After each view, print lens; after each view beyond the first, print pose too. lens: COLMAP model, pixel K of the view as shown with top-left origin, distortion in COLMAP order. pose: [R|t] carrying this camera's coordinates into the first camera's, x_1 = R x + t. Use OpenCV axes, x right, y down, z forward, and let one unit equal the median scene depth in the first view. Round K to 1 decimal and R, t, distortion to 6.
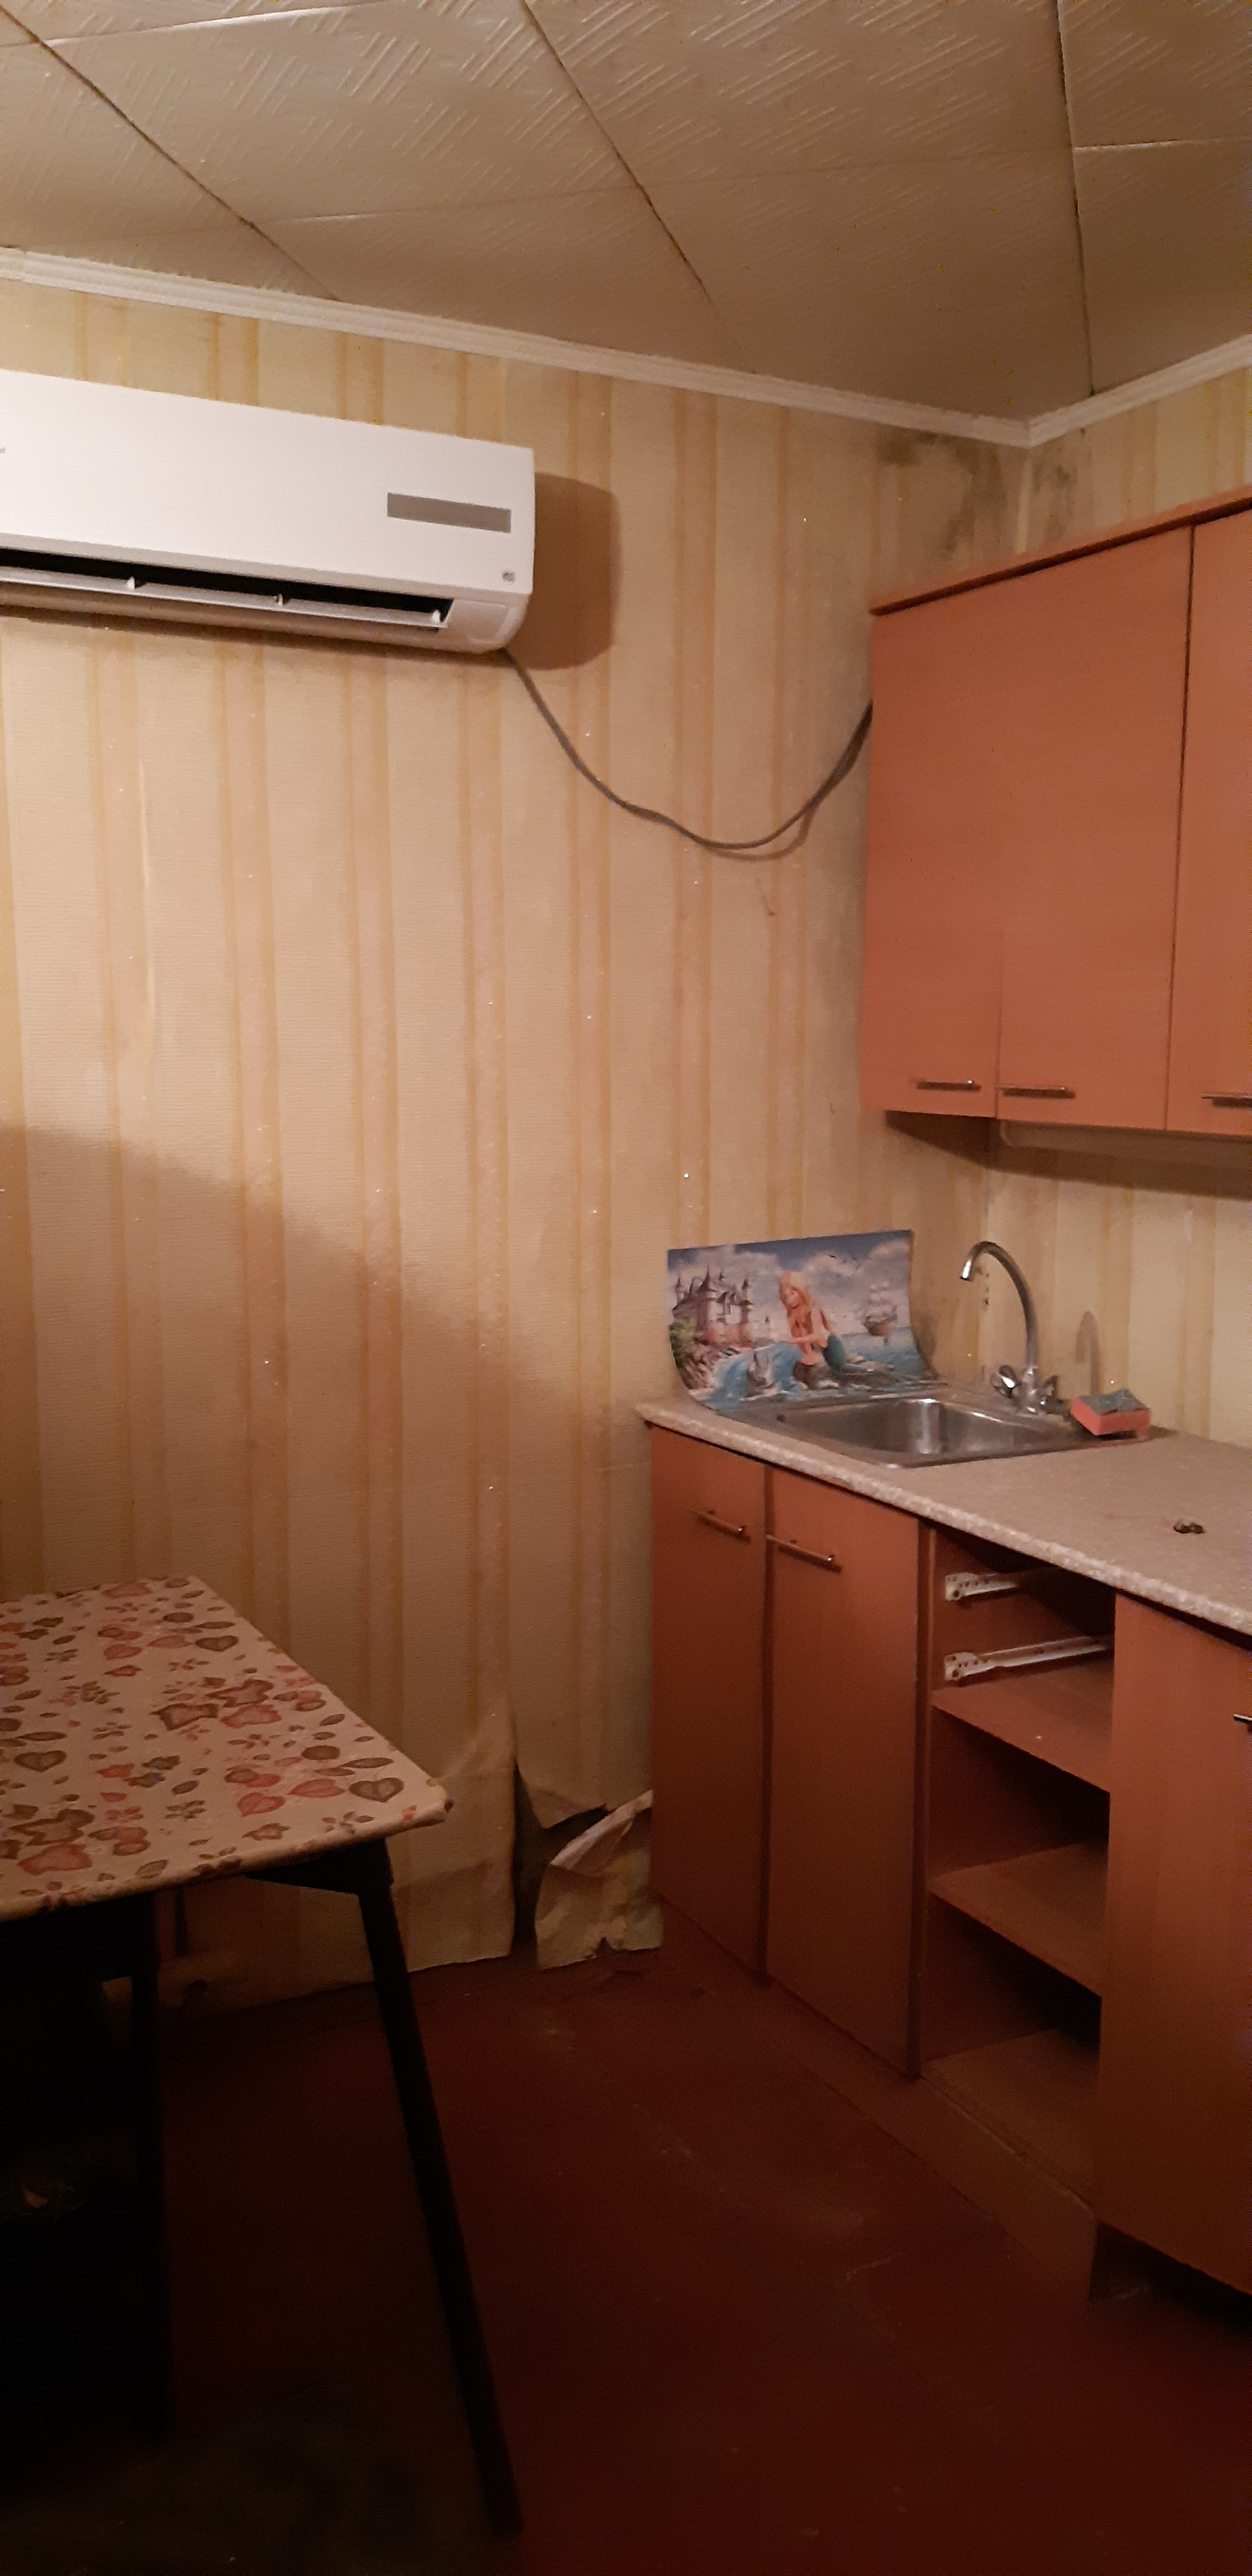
lens RADIAL K [[2002.0, 0, 626.0], [0, 2002.0, 1288.0], [0, 0, 1]] dist [0.094785, -0.172458]
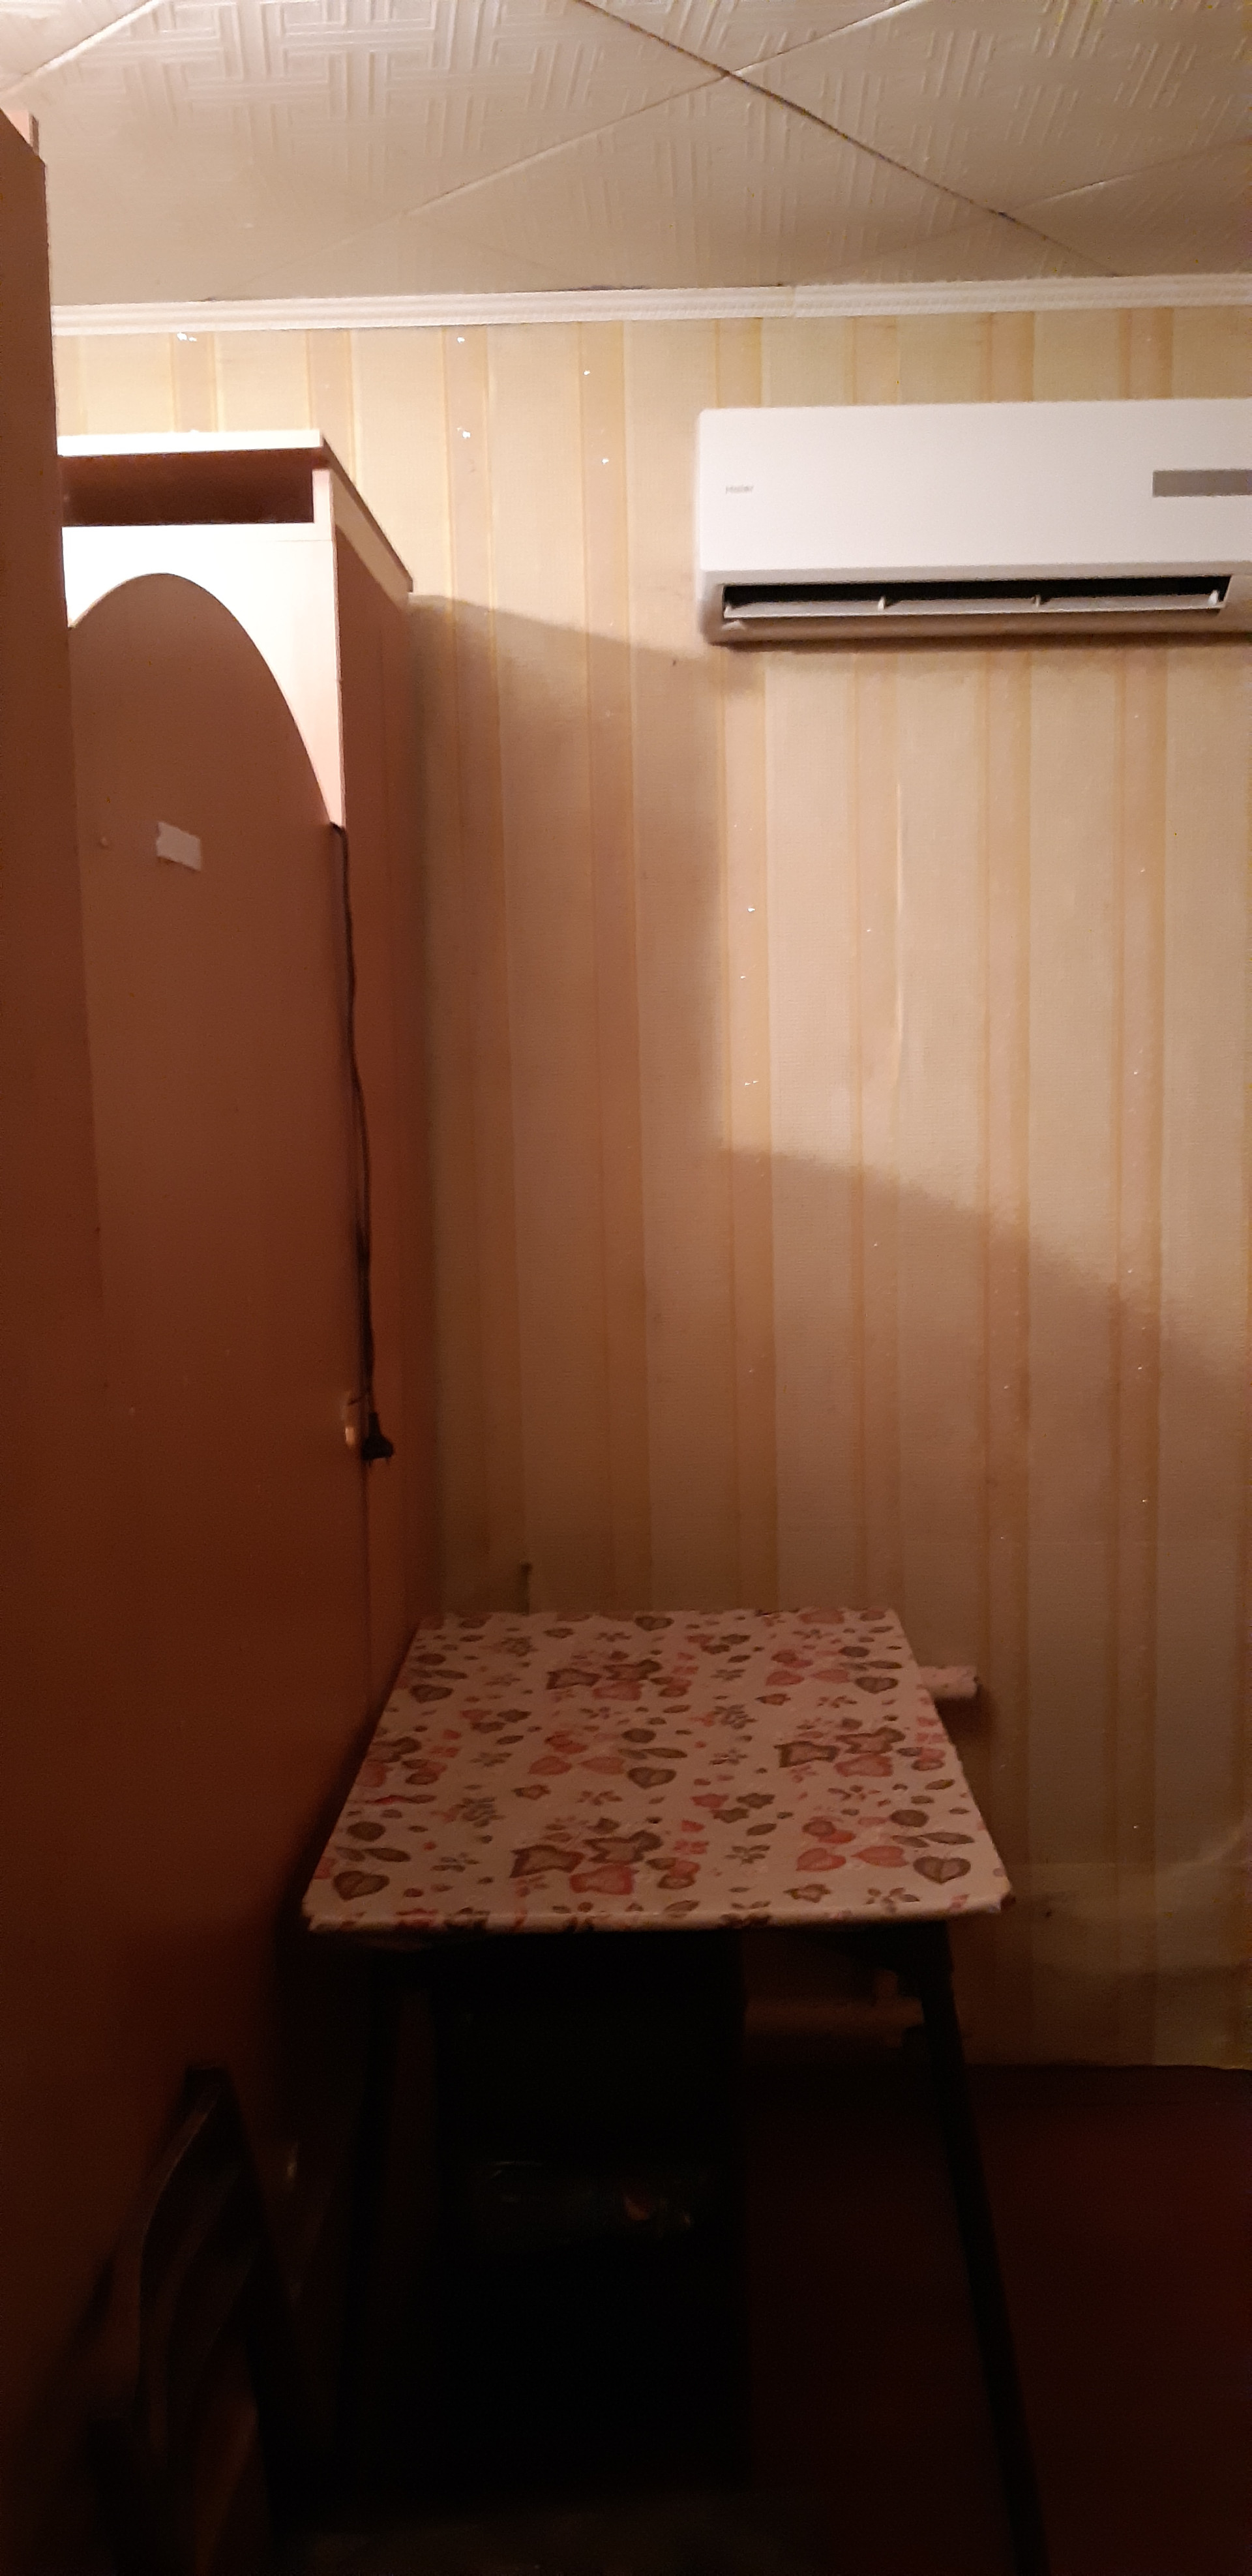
lens RADIAL K [[2002.0, 0, 626.0], [0, 2002.0, 1288.0], [0, 0, 1]] dist [0.094785, -0.172458]
pose [[0.880624, 0.041415, -0.472003, 0.137534], [-0.045073, 0.998977, 0.003561, -0.012236], [0.471668, 0.018139, 0.881590, 0.081437]]
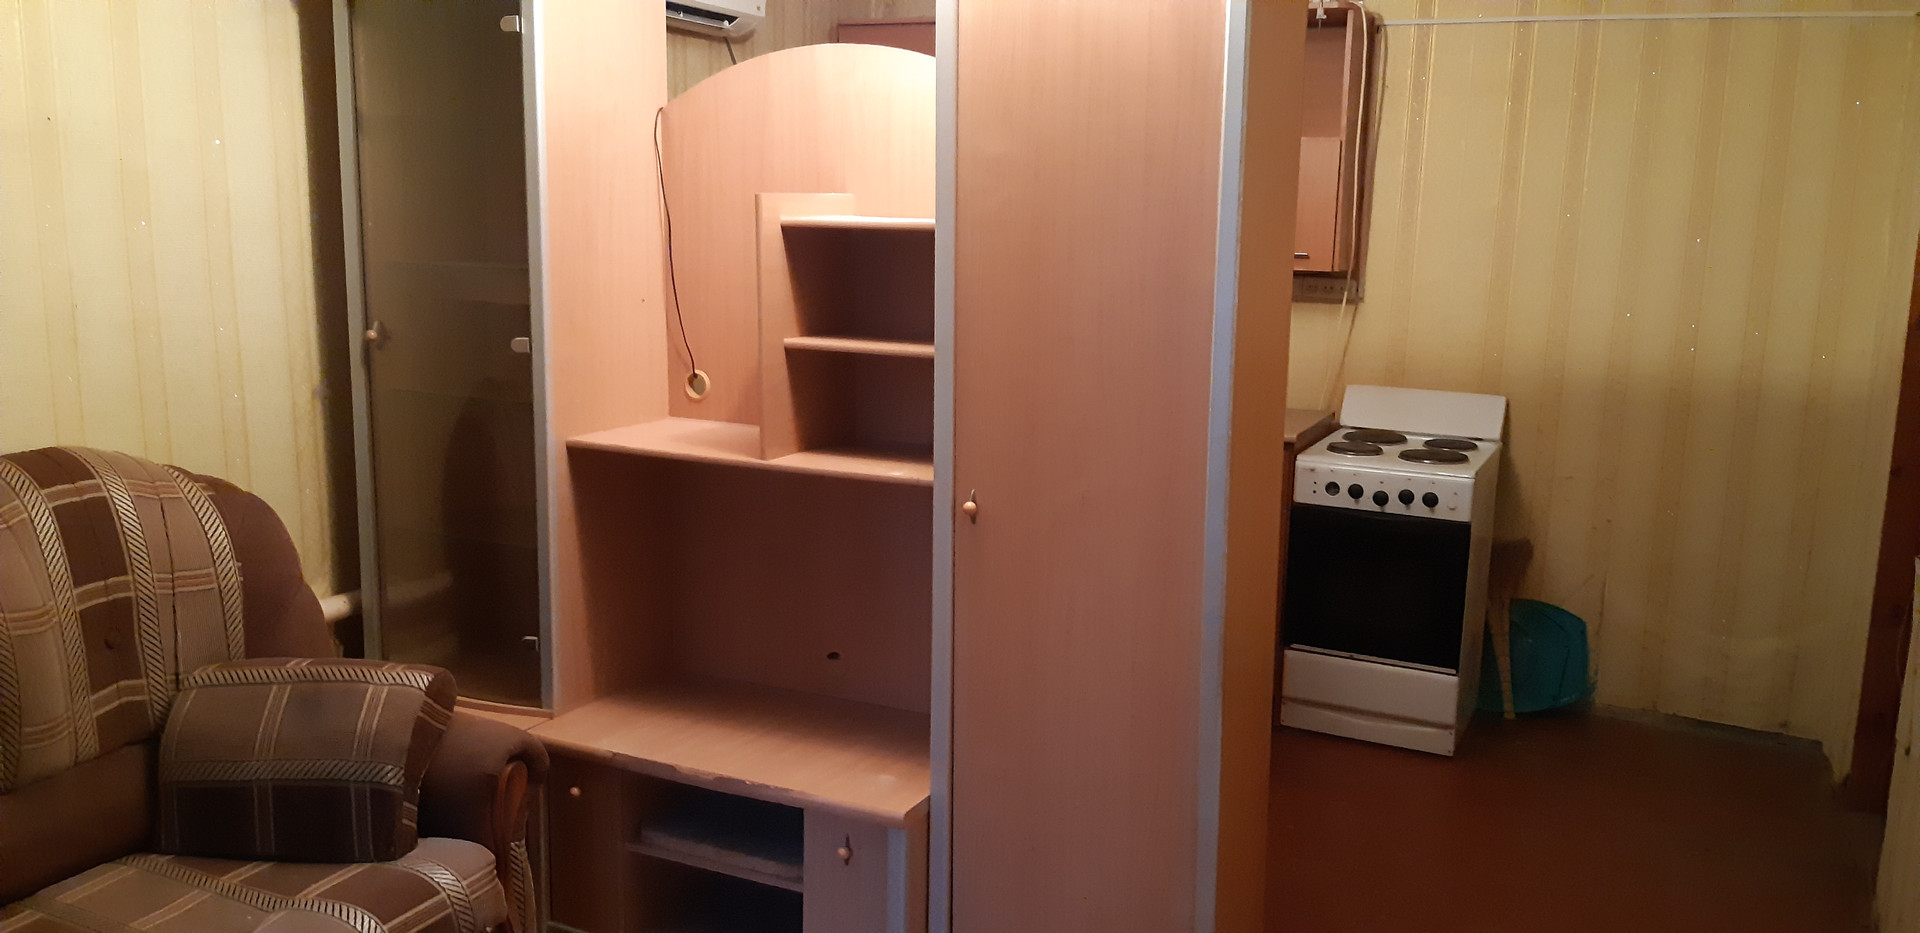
lens RADIAL K [[1492.2, 0, 960.0], [0, 1492.2, 466.5], [0, 0, 1]] dist [0.094785, -0.172458]
pose [[0.797025, -0.093468, 0.596670, -1.040700], [0.065183, 0.995494, 0.068873, 0.047400], [-0.600419, -0.016001, 0.799526, -0.499955]]
